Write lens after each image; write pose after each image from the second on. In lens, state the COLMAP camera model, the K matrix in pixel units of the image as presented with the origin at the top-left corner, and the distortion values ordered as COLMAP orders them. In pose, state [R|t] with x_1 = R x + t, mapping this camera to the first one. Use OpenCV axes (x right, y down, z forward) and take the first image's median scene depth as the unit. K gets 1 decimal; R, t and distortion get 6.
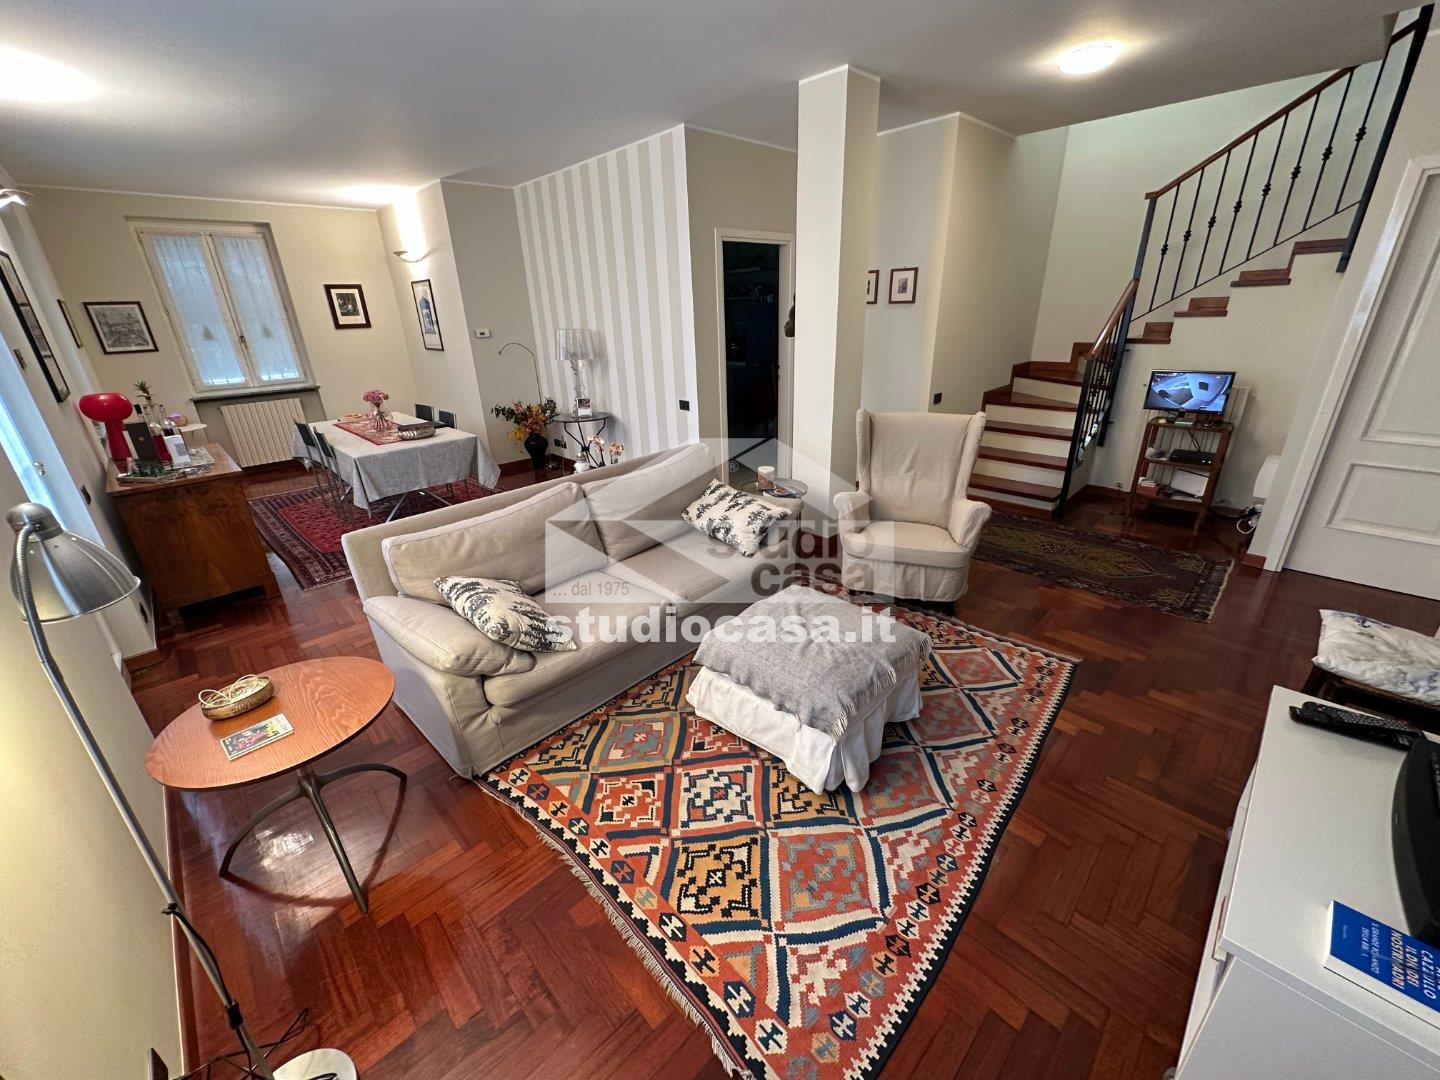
lens RADIAL K [[571.2, 0, 717.0], [0, 571.2, 540.9], [0, 0, 1]] dist [-0.003811, 0.000156]
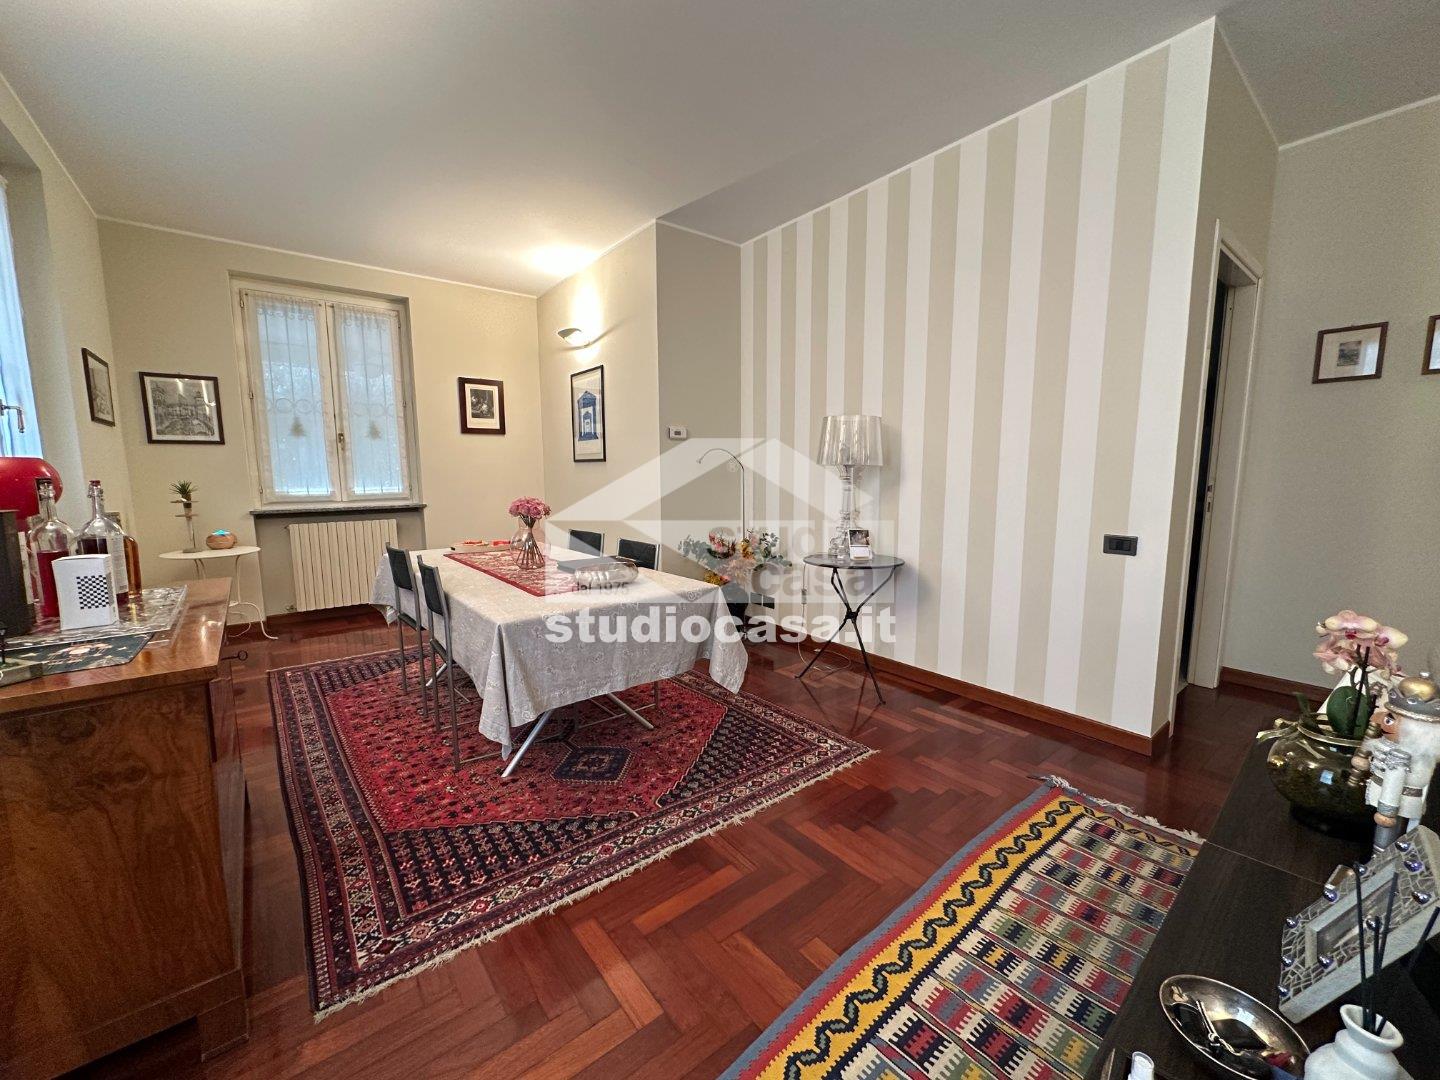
lens RADIAL K [[571.2, 0, 717.6], [0, 571.2, 540.5], [0, 0, 1]] dist [-0.003811, 0.000156]
pose [[0.994827, 0.039280, -0.093682, -0.323978], [-0.062444, 0.963866, -0.258965, -0.078784], [0.080125, 0.263475, 0.961333, 0.430177]]
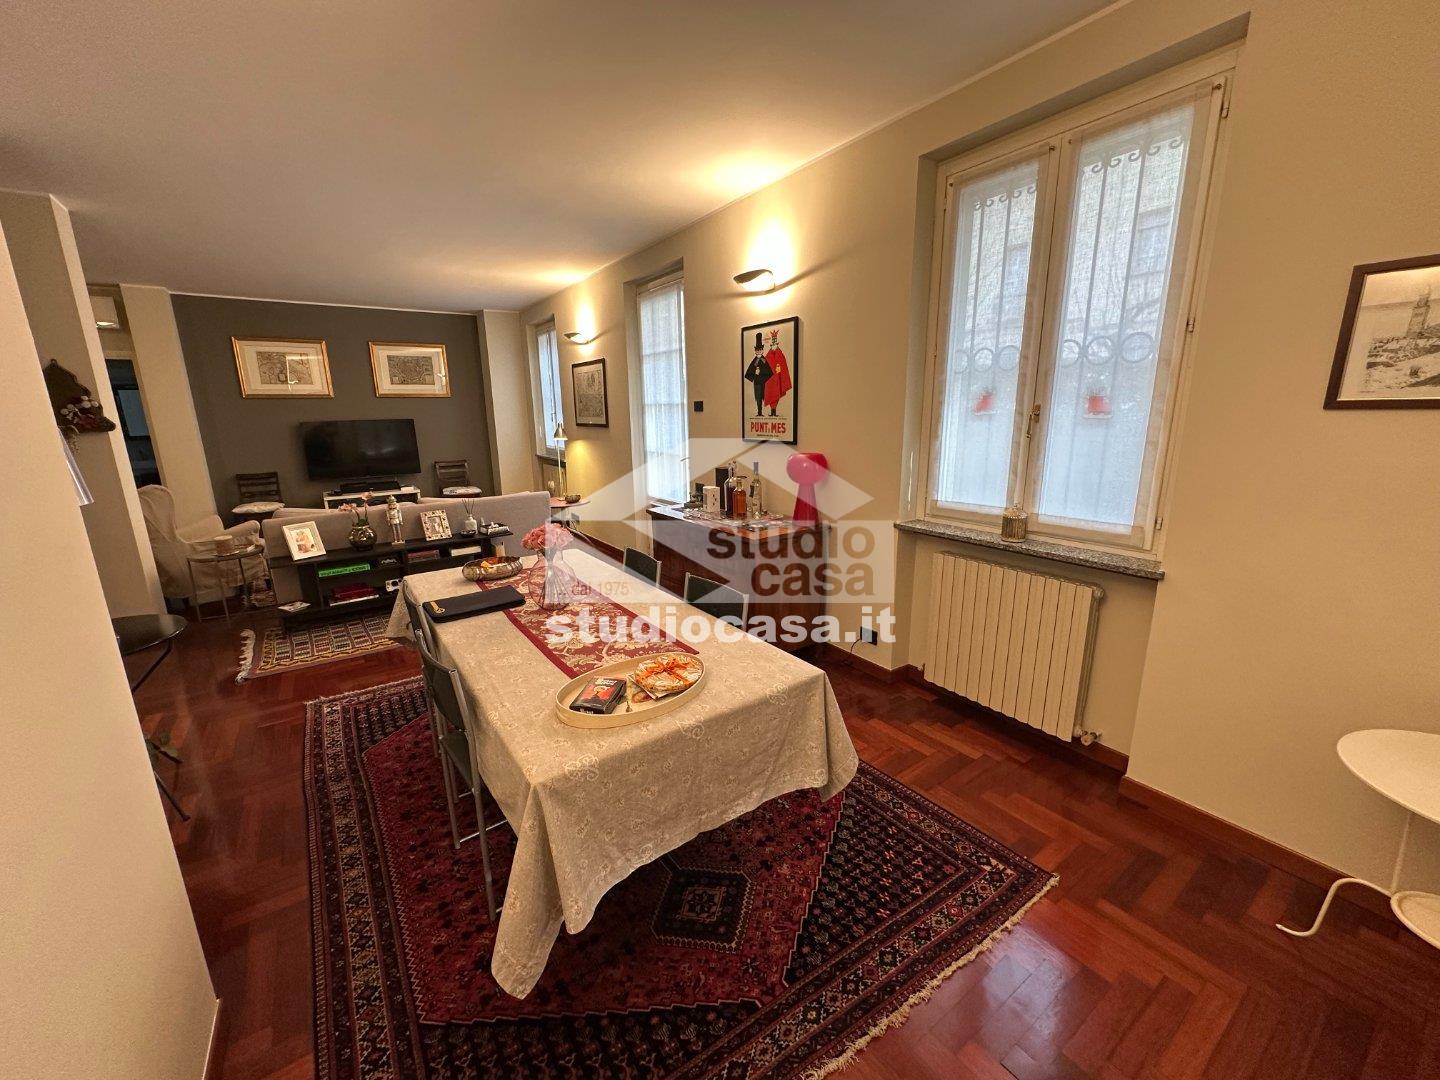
lens RADIAL K [[571.2, 0, 718.4], [0, 571.2, 539.5], [0, 0, 1]] dist [-0.003811, 0.000156]
pose [[-0.985633, 0.010060, 0.168600, -0.737661], [0.105915, 0.814380, 0.570584, -0.456466], [-0.131565, 0.580244, -0.803746, 1.227396]]
